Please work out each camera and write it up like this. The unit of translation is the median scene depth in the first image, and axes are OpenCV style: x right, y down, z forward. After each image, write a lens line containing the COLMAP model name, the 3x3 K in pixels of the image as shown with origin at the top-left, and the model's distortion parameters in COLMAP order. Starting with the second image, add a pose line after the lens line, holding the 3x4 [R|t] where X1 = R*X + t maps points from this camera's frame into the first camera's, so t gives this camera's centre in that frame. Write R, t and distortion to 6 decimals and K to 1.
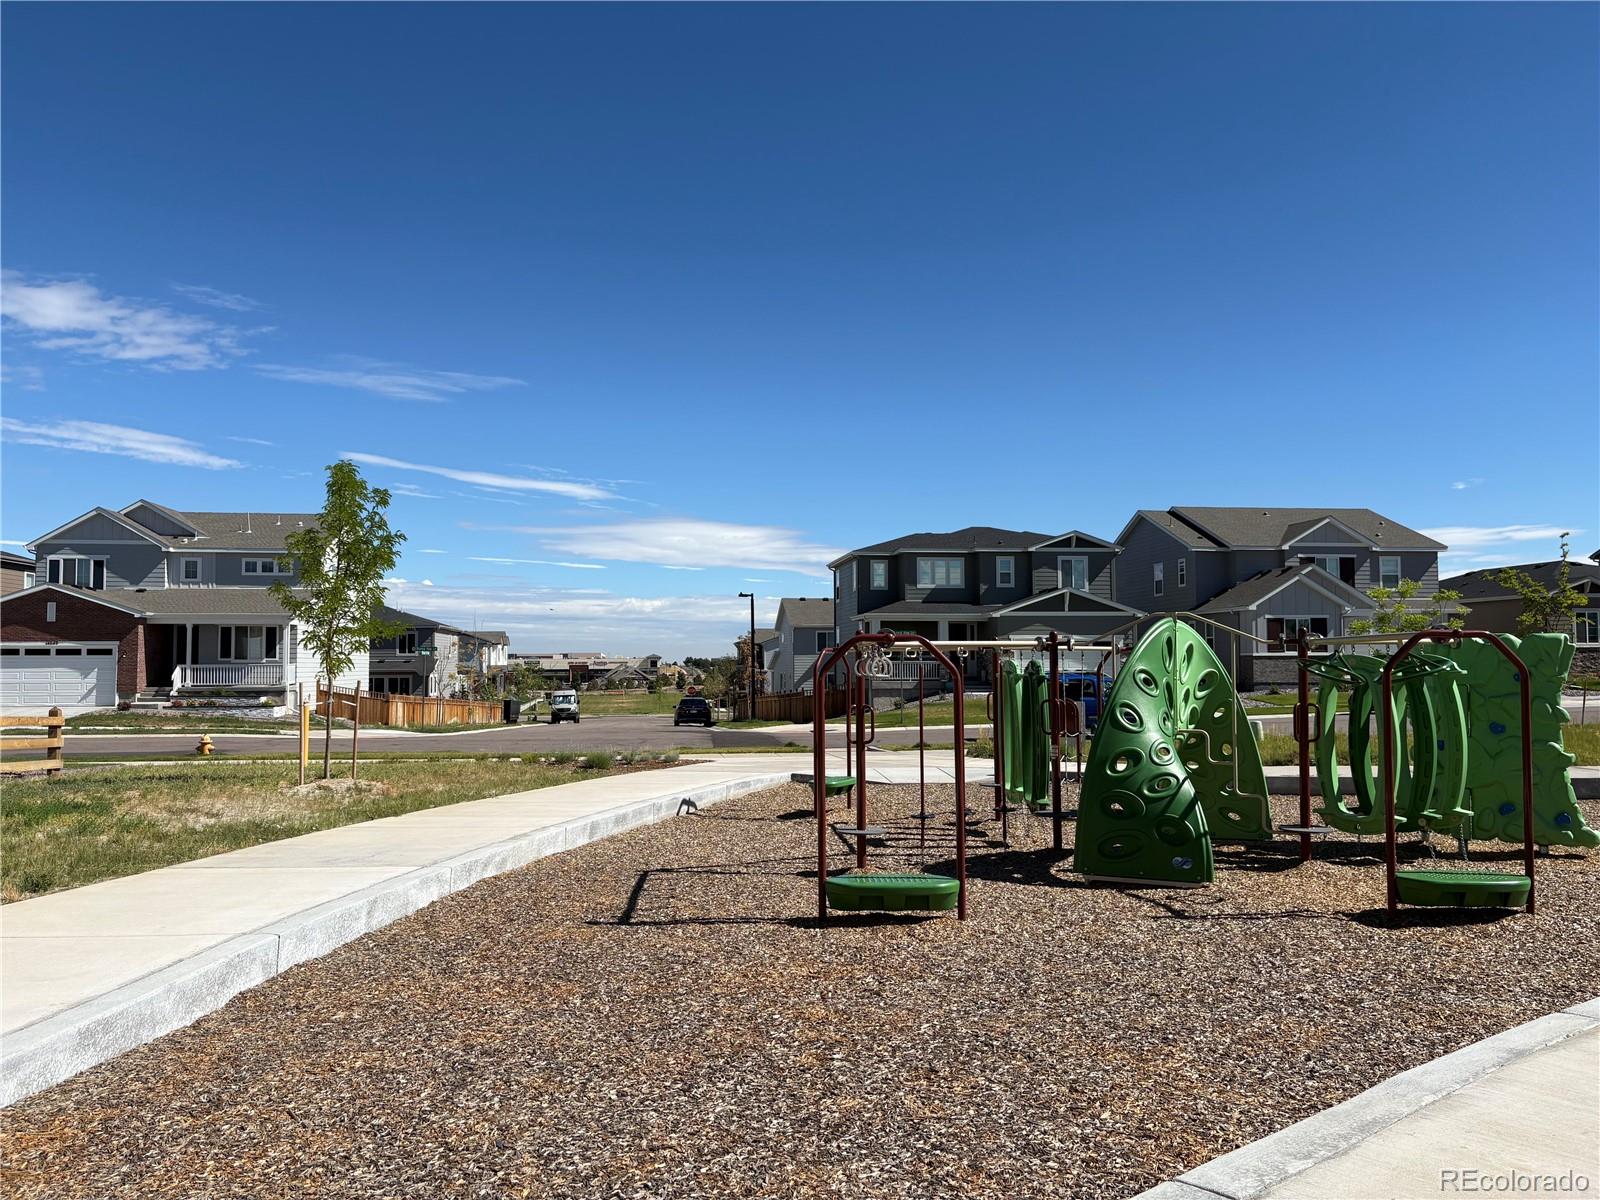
lens RADIAL K [[1172.7, 0, 796.5], [0, 1172.7, 645.2], [0, 0, 1]] dist [0.004689, 0.002037]
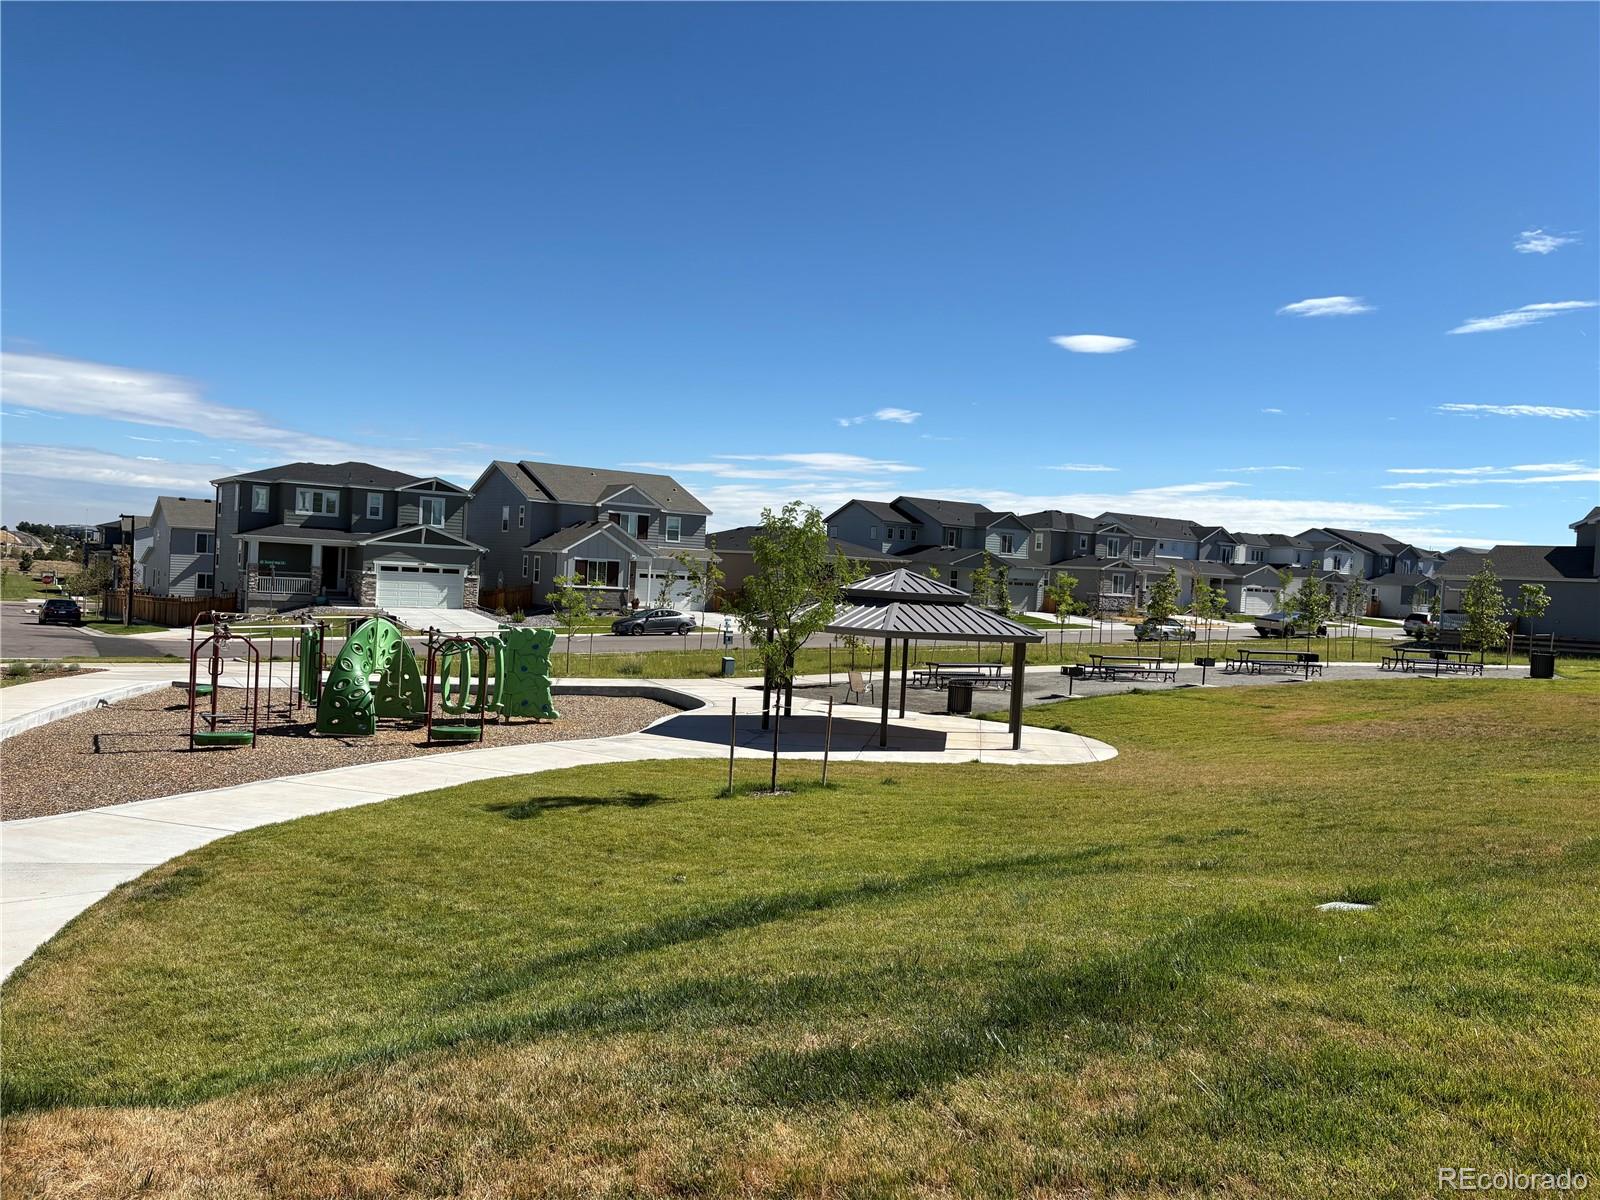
lens RADIAL K [[1196.6, 0, 802.9], [0, 1196.6, 579.4], [0, 0, 1]] dist [0.002887, 0.006966]
pose [[0.882195, 0.047005, 0.468533, -0.006815], [-0.064541, 0.997685, 0.021432, -0.043544], [-0.466441, -0.049146, 0.883186, -0.302773]]
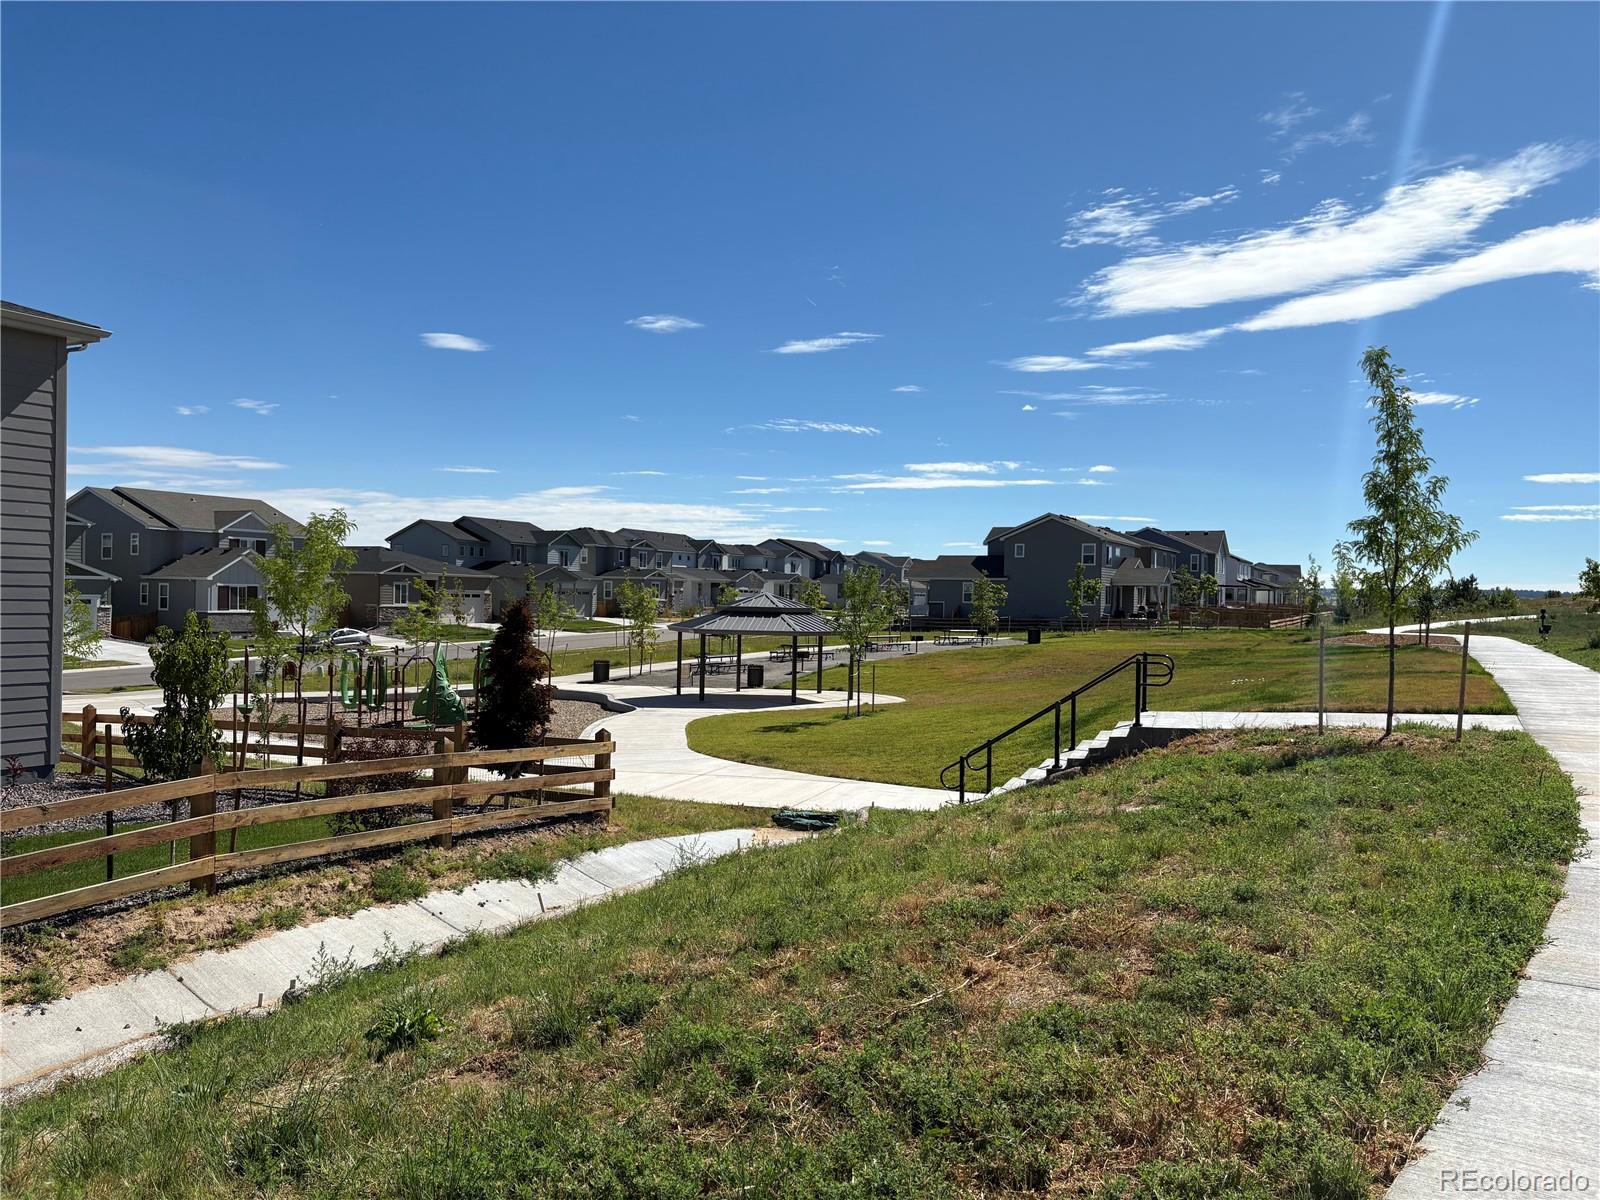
lens RADIAL K [[1205.0, 0, 804.6], [0, 1205.0, 598.2], [0, 0, 1]] dist [0.035478, -0.042633]
pose [[0.538516, 0.012656, 0.842520, -0.400573], [-0.037708, 0.999247, 0.009092, -0.044579], [-0.841771, -0.036666, 0.538588, -0.325574]]
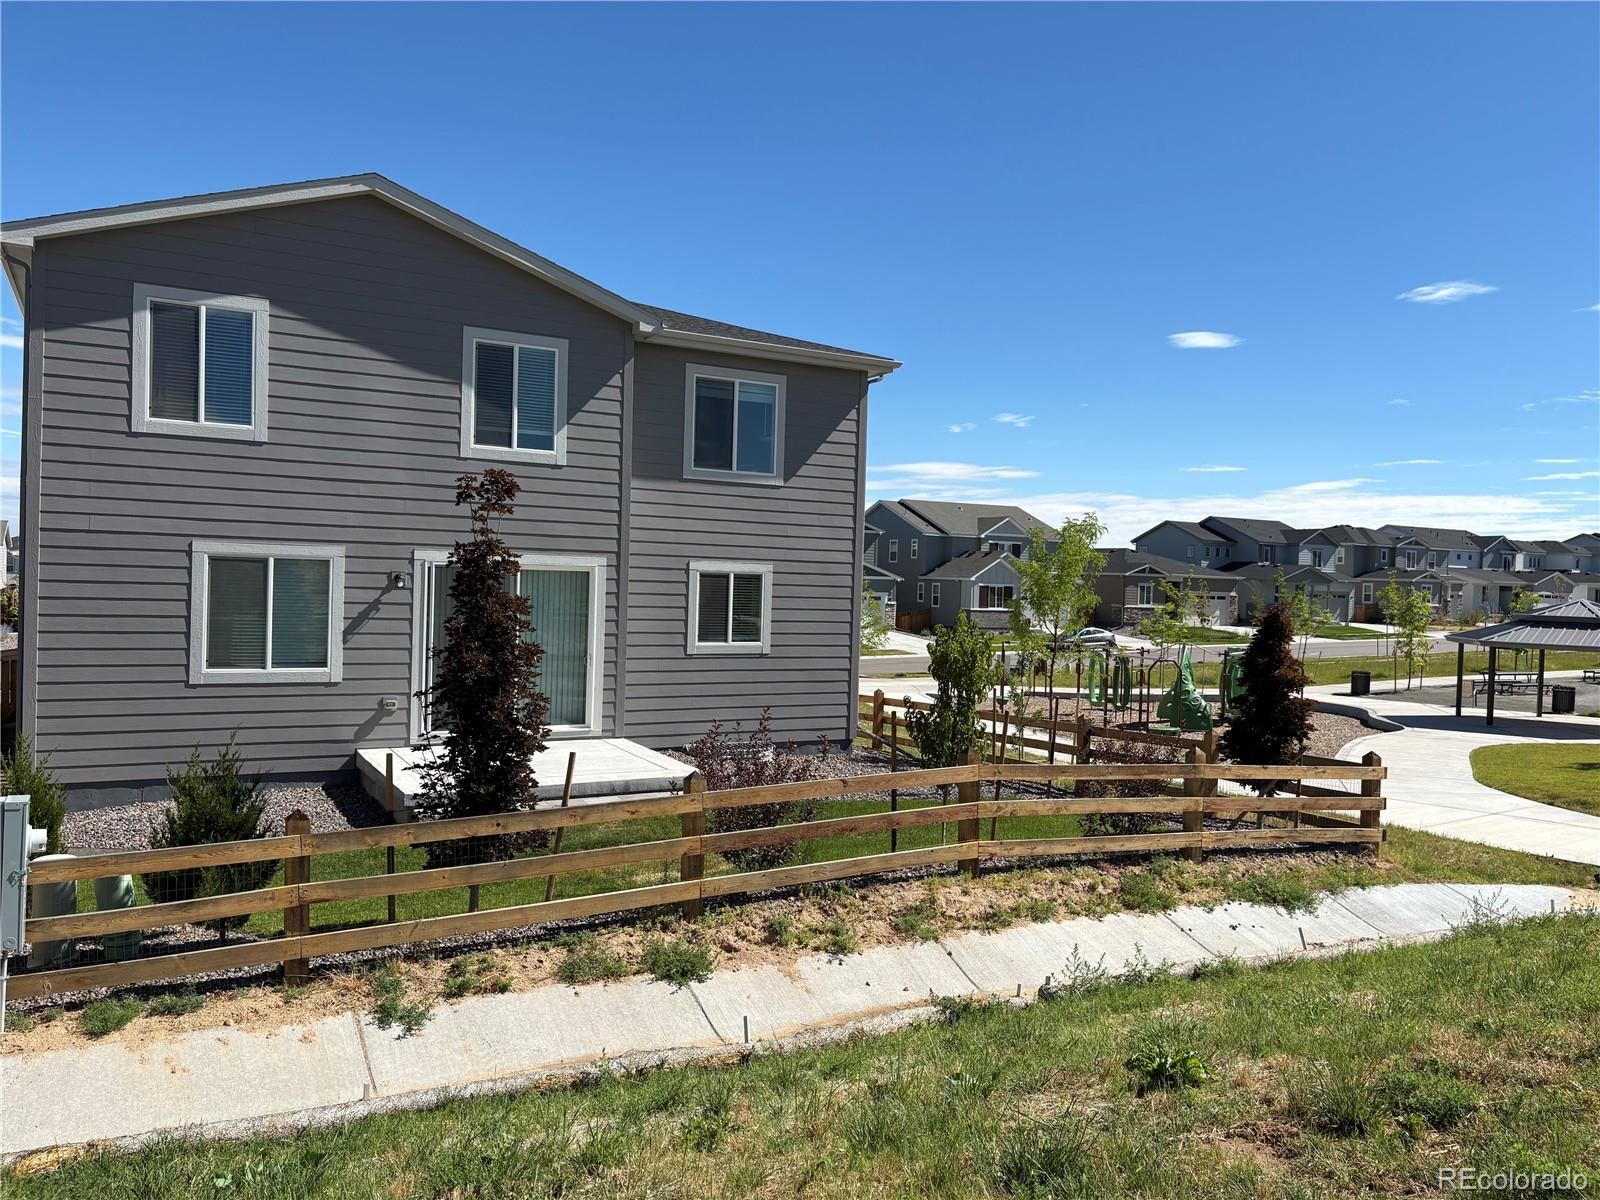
lens RADIAL K [[1205.0, 0, 804.6], [0, 1205.0, 598.2], [0, 0, 1]] dist [0.035478, -0.042633]
pose [[0.917882, 0.024485, 0.396098, -0.396287], [-0.040701, 0.998640, 0.032583, -0.045181], [-0.394762, -0.046029, 0.917630, -0.316316]]
